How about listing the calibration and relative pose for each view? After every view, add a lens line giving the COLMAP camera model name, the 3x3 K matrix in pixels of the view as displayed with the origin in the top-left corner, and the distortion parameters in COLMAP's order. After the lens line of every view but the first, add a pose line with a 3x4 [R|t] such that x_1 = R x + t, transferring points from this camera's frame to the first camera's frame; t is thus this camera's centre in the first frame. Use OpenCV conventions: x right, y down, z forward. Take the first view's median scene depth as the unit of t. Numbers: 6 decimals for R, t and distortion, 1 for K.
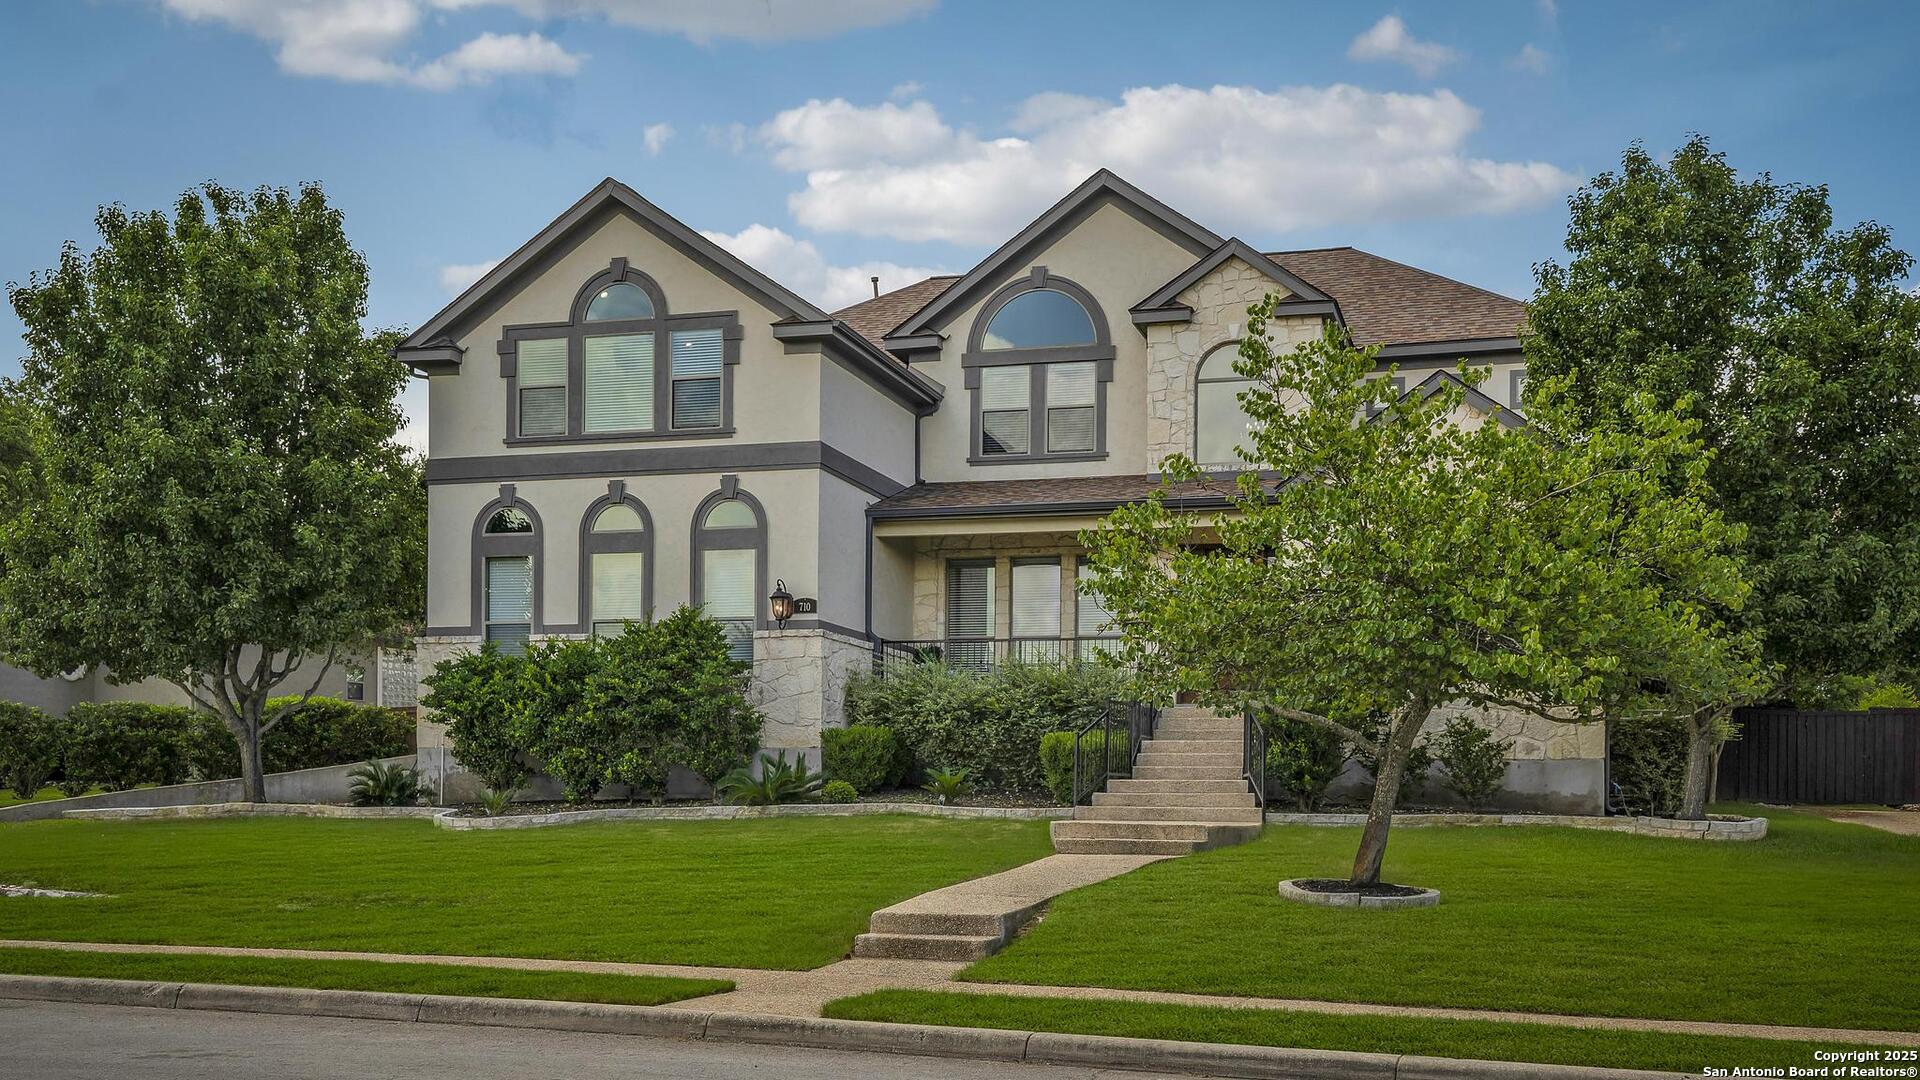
lens RADIAL K [[1500.0, 0, 960.0], [0, 1500.0, 540.0], [0, 0, 1]] dist [0.002596, -0.000747]
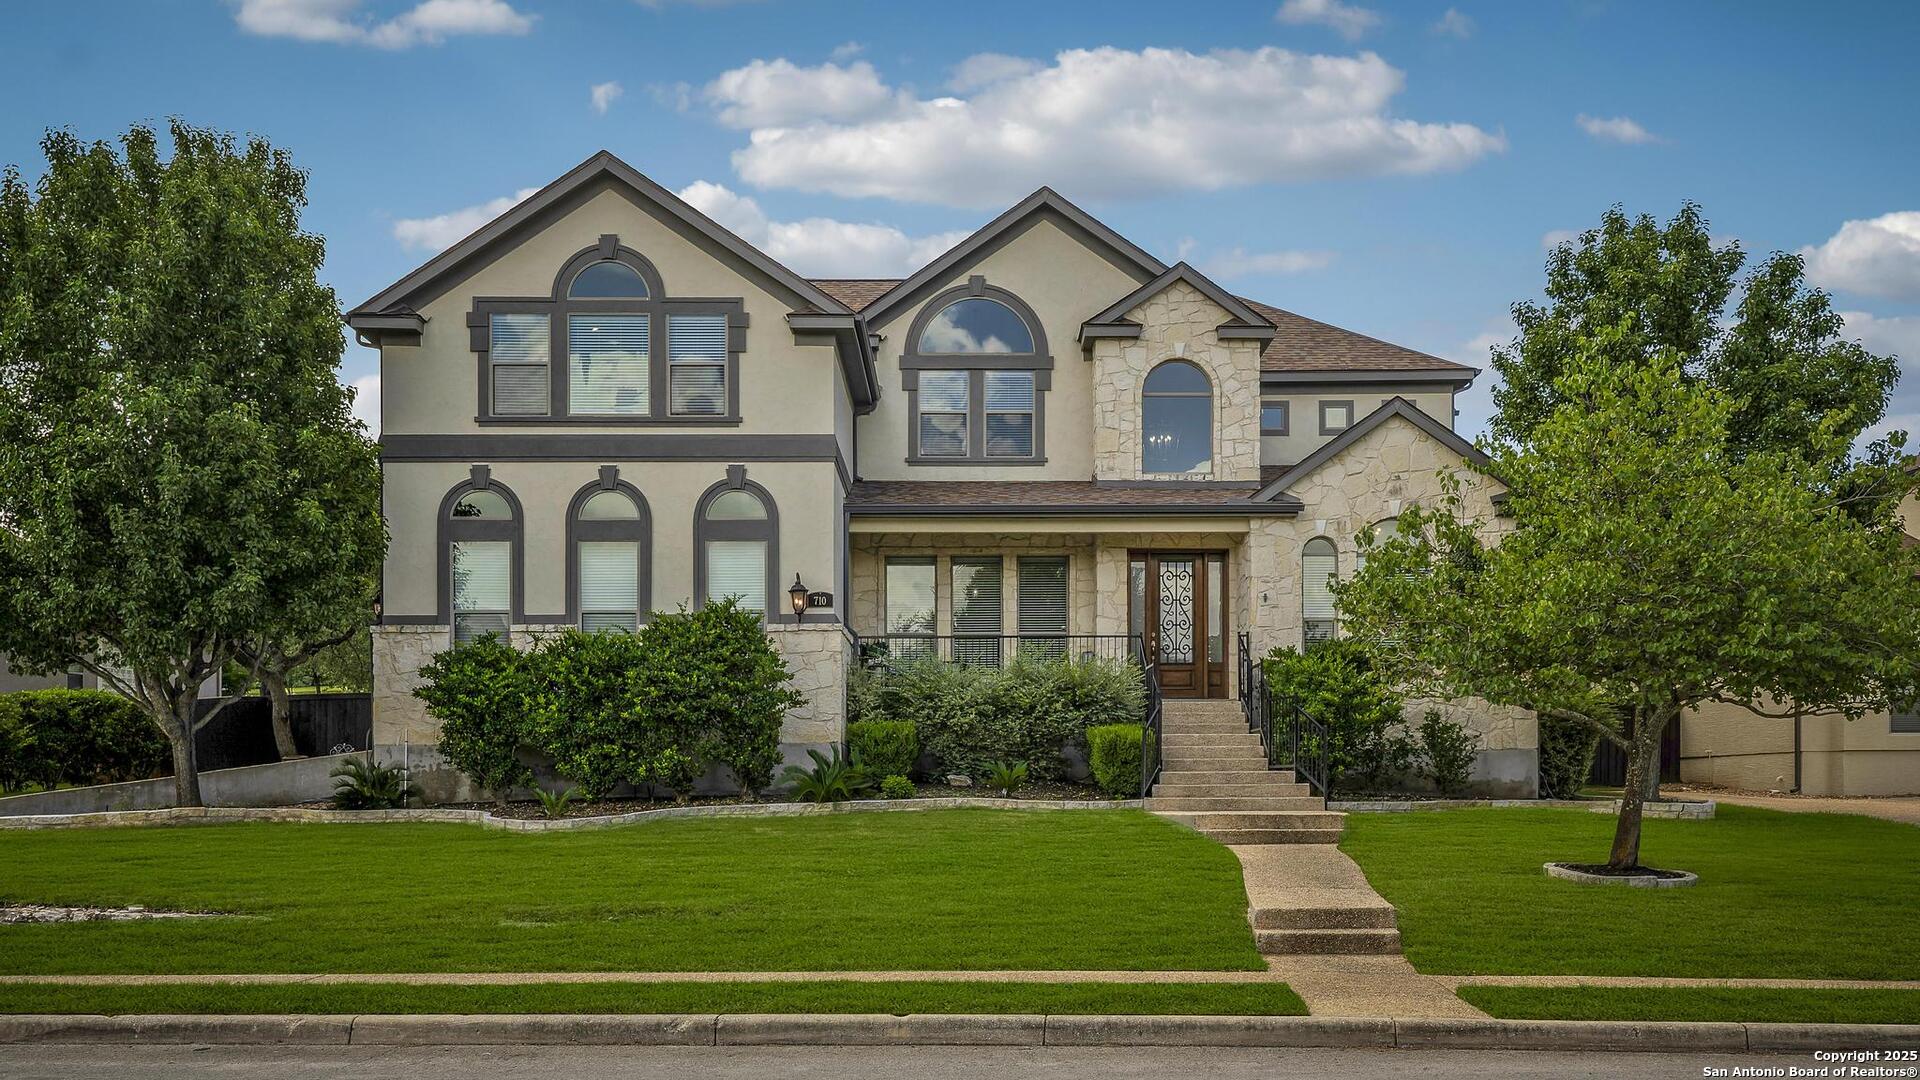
lens RADIAL K [[1424.7, 0, 960.0], [0, 1424.7, 540.0], [0, 0, 1]] dist [-0.000005, 0.000600]
pose [[0.970338, 0.028531, 0.240063, -0.232769], [-0.028259, 0.999590, -0.004575, 0.005817], [-0.240095, -0.002345, 0.970746, 0.059993]]
